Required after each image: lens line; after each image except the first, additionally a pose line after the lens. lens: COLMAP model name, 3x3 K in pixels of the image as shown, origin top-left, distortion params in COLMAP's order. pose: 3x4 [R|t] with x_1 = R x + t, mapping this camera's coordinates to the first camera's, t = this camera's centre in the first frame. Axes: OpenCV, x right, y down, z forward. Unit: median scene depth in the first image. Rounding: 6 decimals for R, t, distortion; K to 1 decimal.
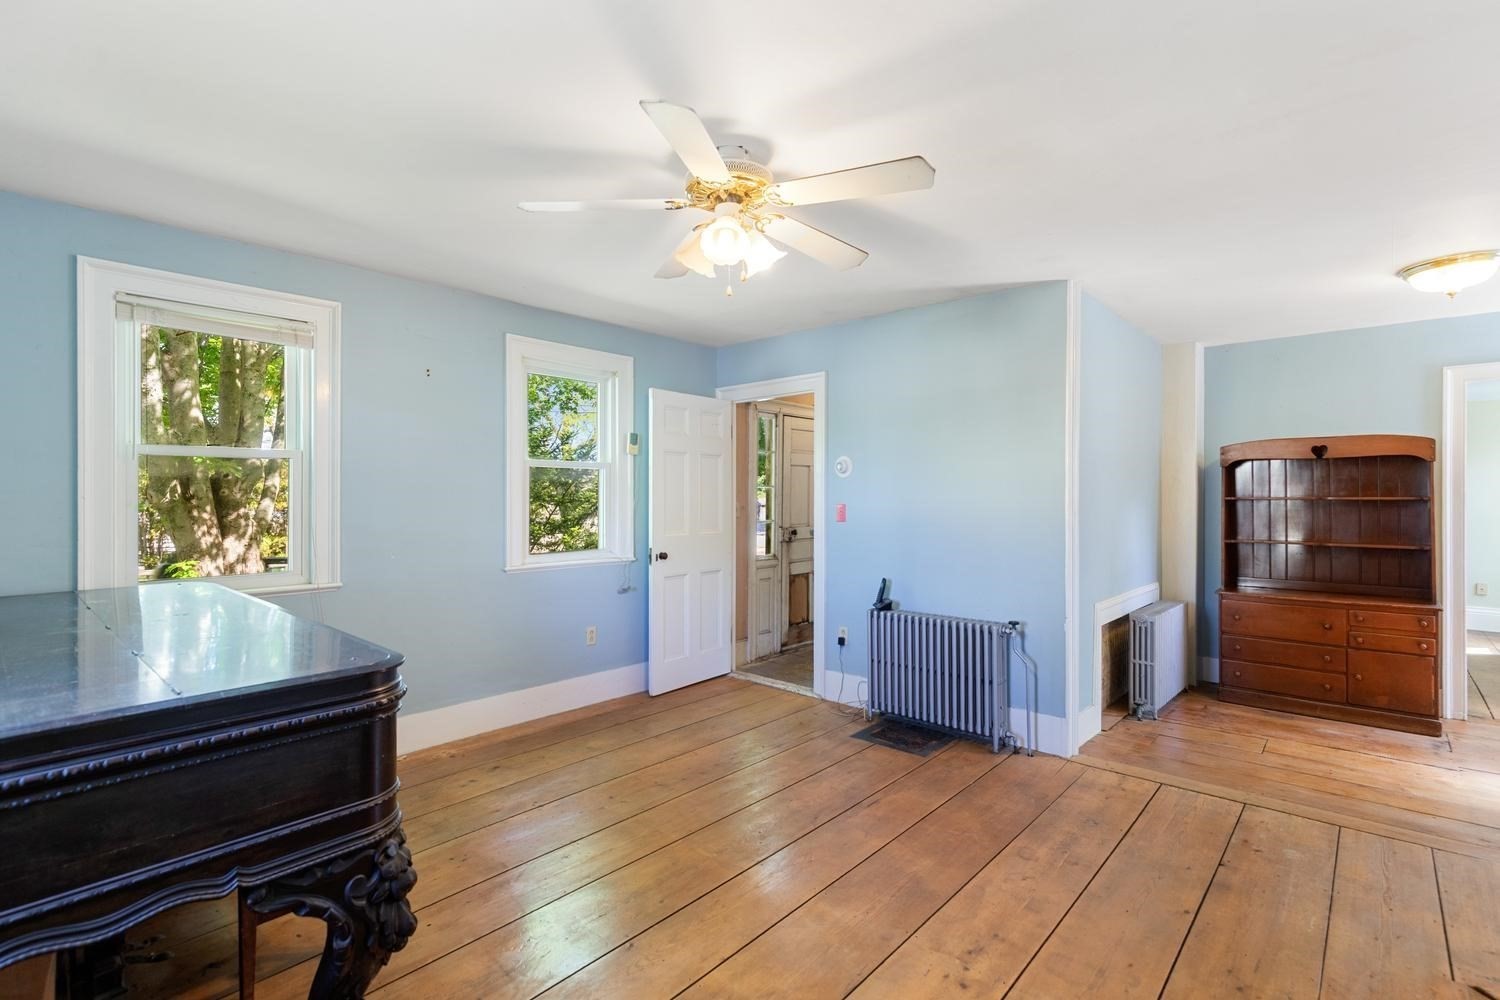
lens RADIAL K [[688.7, 0, 747.3], [0, 688.7, 495.2], [0, 0, 1]] dist [0.003524, 0.000220]
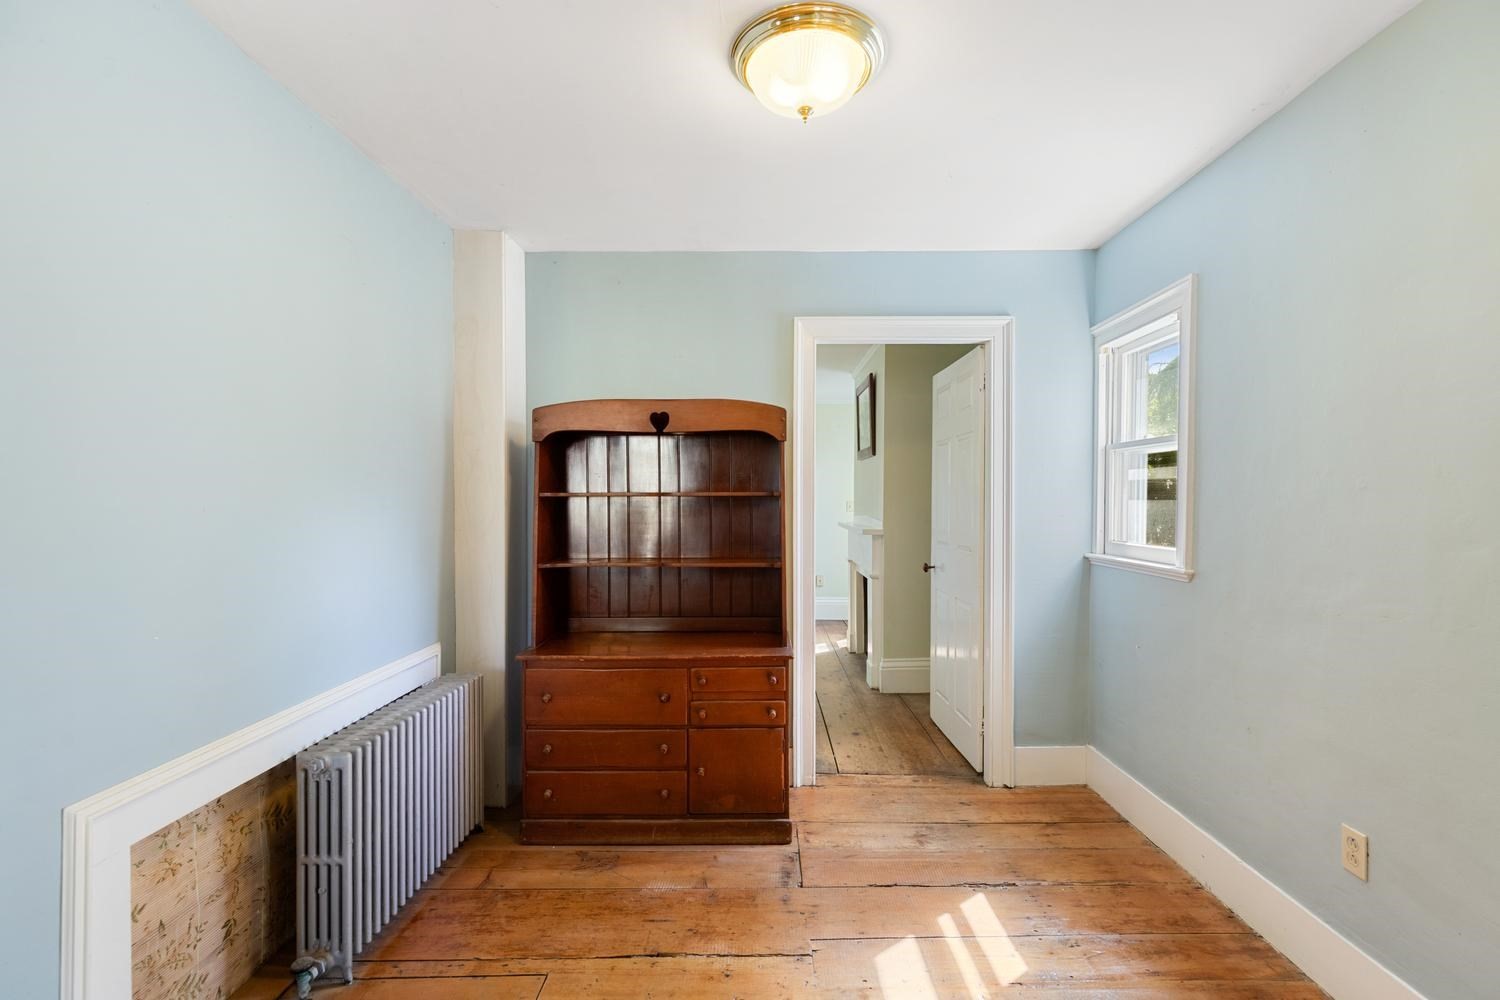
lens RADIAL K [[688.7, 0, 751.4], [0, 688.7, 497.9], [0, 0, 1]] dist [0.003524, 0.000220]
pose [[0.749047, -0.006151, 0.662489, 0.488912], [0.000198, 0.999959, 0.009061, 0.002372], [-0.662517, -0.006656, 0.749017, 0.482884]]
